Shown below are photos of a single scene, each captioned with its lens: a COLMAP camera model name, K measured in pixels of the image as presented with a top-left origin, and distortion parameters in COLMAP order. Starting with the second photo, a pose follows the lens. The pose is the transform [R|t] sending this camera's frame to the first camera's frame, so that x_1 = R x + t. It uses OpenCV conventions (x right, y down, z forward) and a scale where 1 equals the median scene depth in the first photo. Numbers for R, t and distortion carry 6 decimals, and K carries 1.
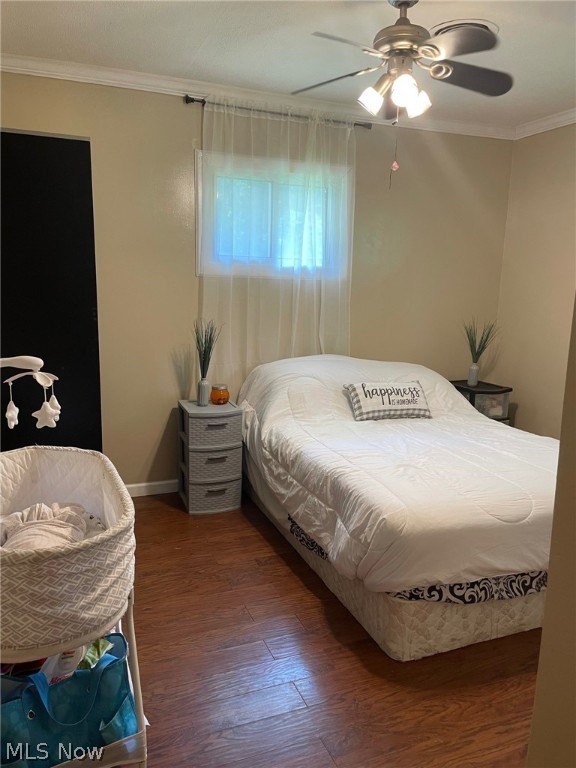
lens RADIAL K [[581.8, 0, 282.8], [0, 581.8, 382.7], [0, 0, 1]] dist [0.098707, -0.123586]
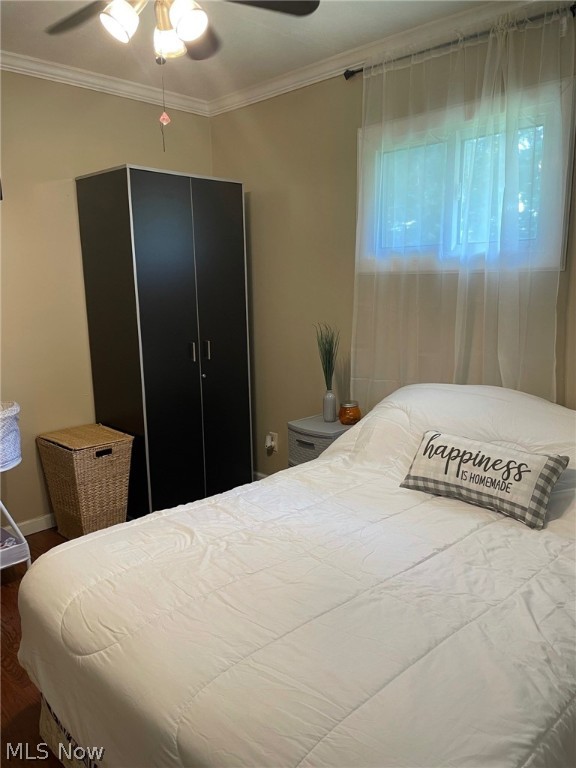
lens RADIAL K [[581.8, 0, 283.9], [0, 581.8, 385.2], [0, 0, 1]] dist [0.098707, -0.123586]
pose [[0.394720, 0.133211, -0.909093, 0.640959], [-0.137411, 0.986865, 0.084945, -0.081864], [0.908468, 0.091390, 0.407841, 0.575388]]
